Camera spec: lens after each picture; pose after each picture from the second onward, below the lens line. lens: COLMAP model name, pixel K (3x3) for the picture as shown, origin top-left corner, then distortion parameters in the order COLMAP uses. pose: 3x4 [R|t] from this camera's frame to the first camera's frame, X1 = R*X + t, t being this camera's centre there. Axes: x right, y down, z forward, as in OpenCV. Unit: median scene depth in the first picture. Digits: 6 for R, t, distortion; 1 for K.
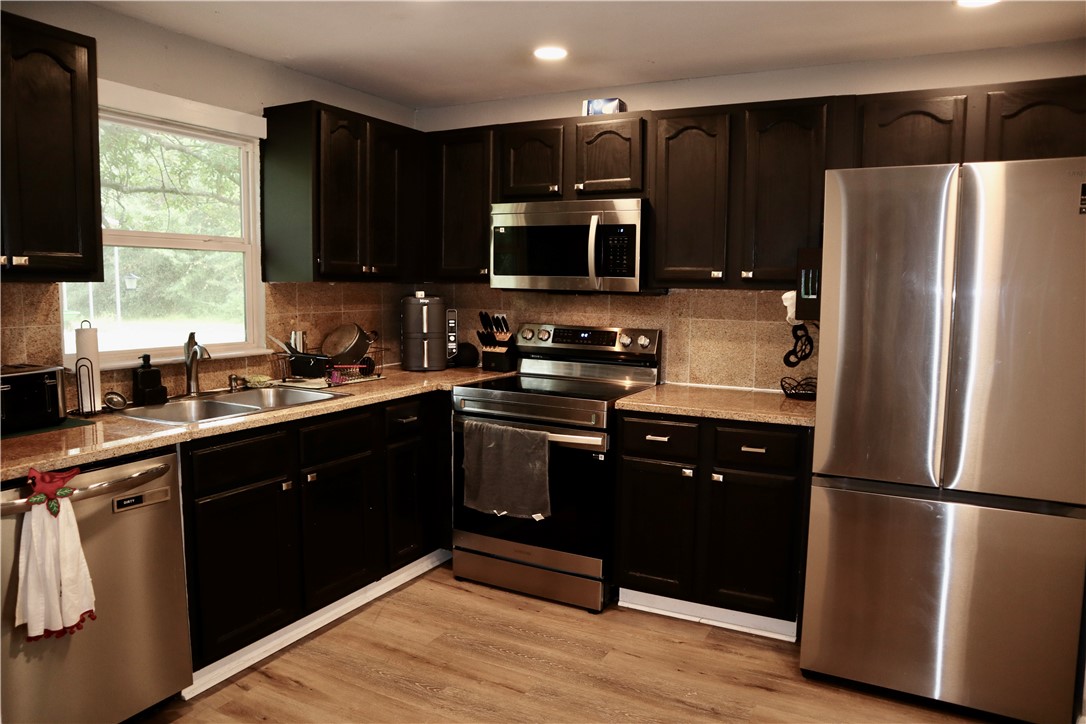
lens RADIAL K [[753.2, 0, 533.6], [0, 753.2, 380.3], [0, 0, 1]] dist [-0.126002, 0.075086]
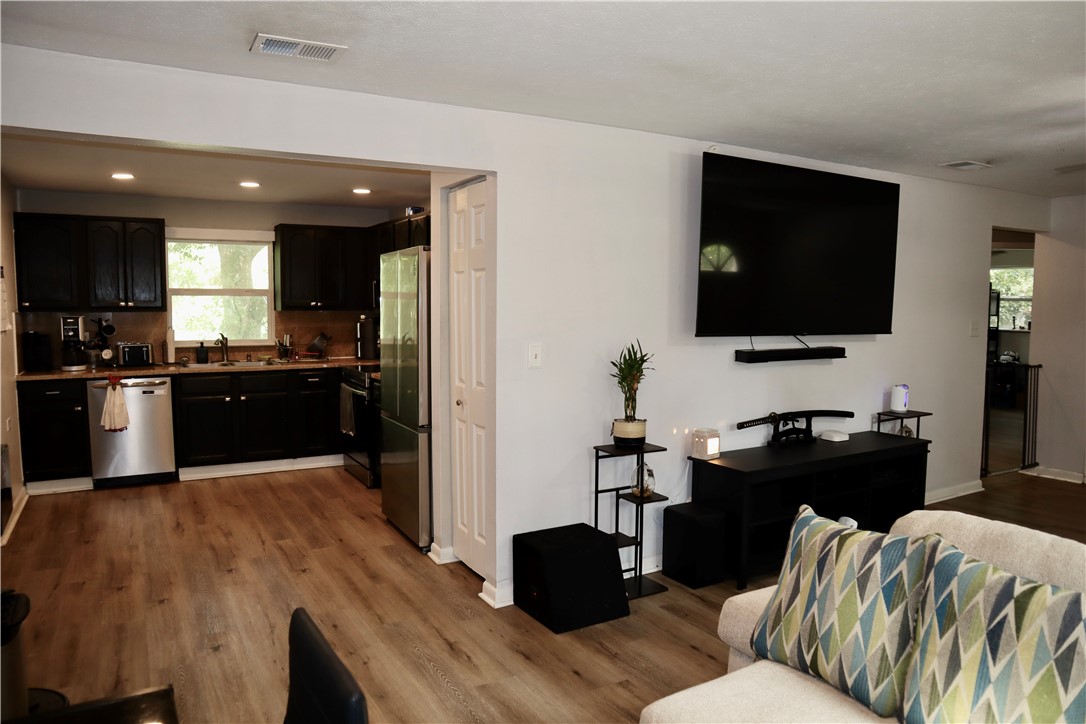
lens RADIAL K [[753.2, 0, 535.7], [0, 753.2, 389.4], [0, 0, 1]] dist [-0.126002, 0.075086]
pose [[0.844661, 0.055367, -0.532431, 1.480814], [-0.066717, 0.997770, -0.002083, 0.045366], [0.531128, 0.037281, 0.846471, -0.380505]]
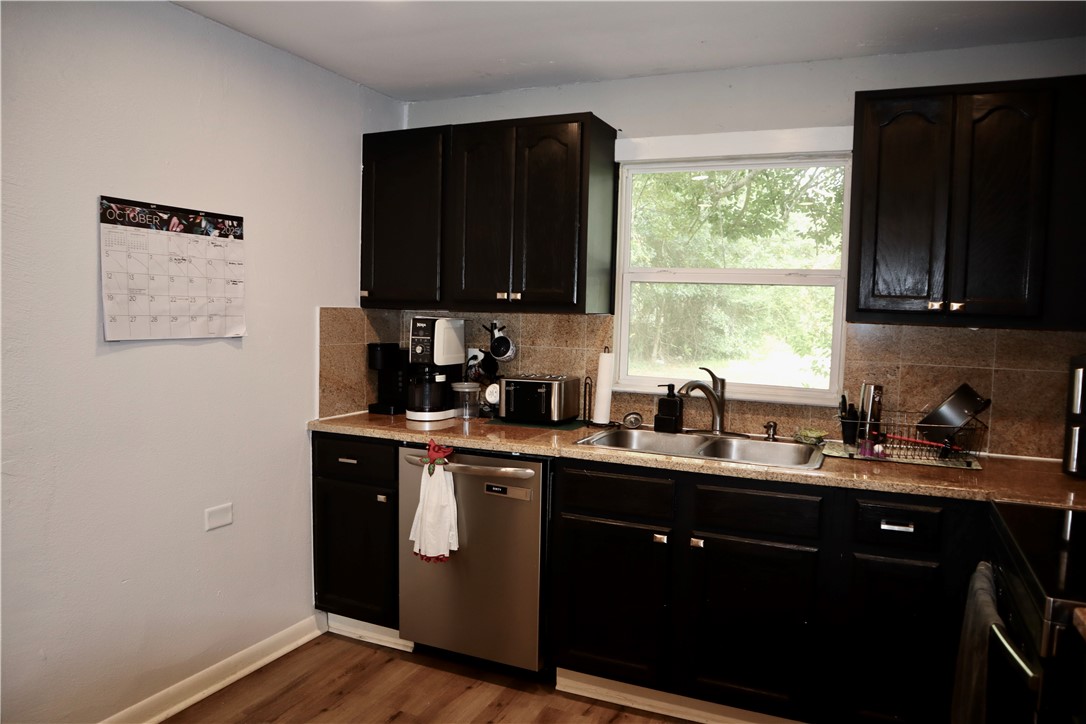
lens RADIAL K [[753.2, 0, 537.7], [0, 753.2, 371.9], [0, 0, 1]] dist [-0.126002, 0.075086]
pose [[0.062433, 0.073360, -0.995349, 0.487498], [-0.151229, 0.986475, 0.063221, -0.083719], [0.986525, 0.146579, 0.072683, 0.659645]]
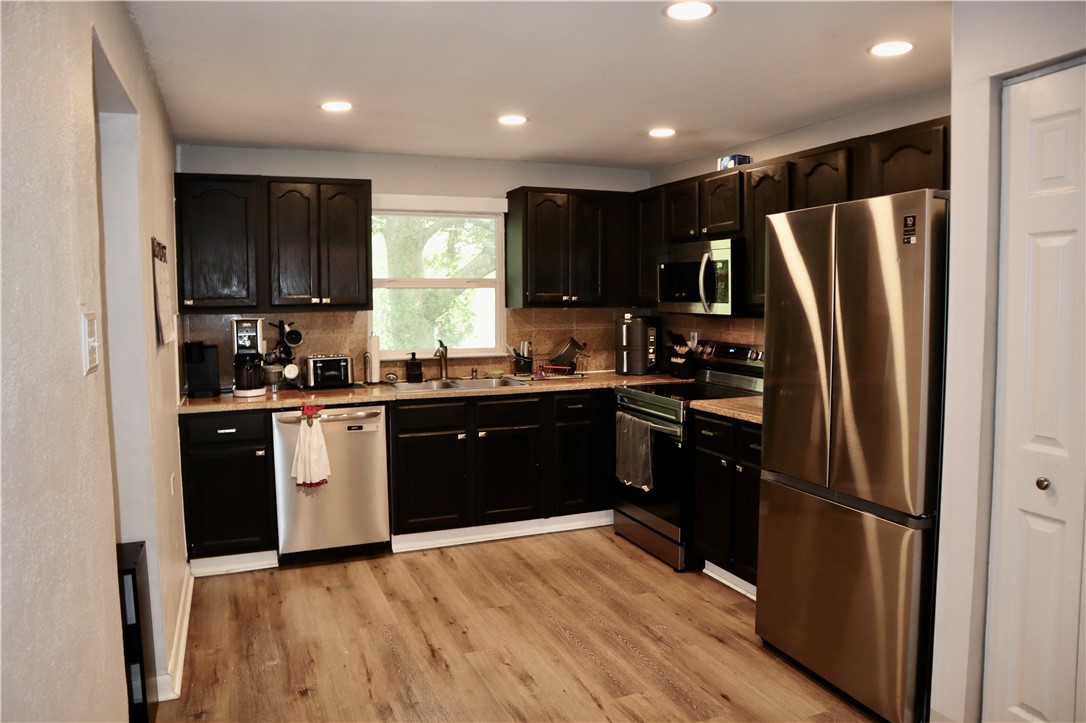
lens RADIAL K [[753.2, 0, 523.9], [0, 753.2, 372.8], [0, 0, 1]] dist [-0.126002, 0.075086]
pose [[0.763057, 0.045329, -0.644740, 0.706767], [-0.066239, 0.997770, -0.008245, 0.008265], [0.642928, 0.048999, 0.764357, -0.140718]]
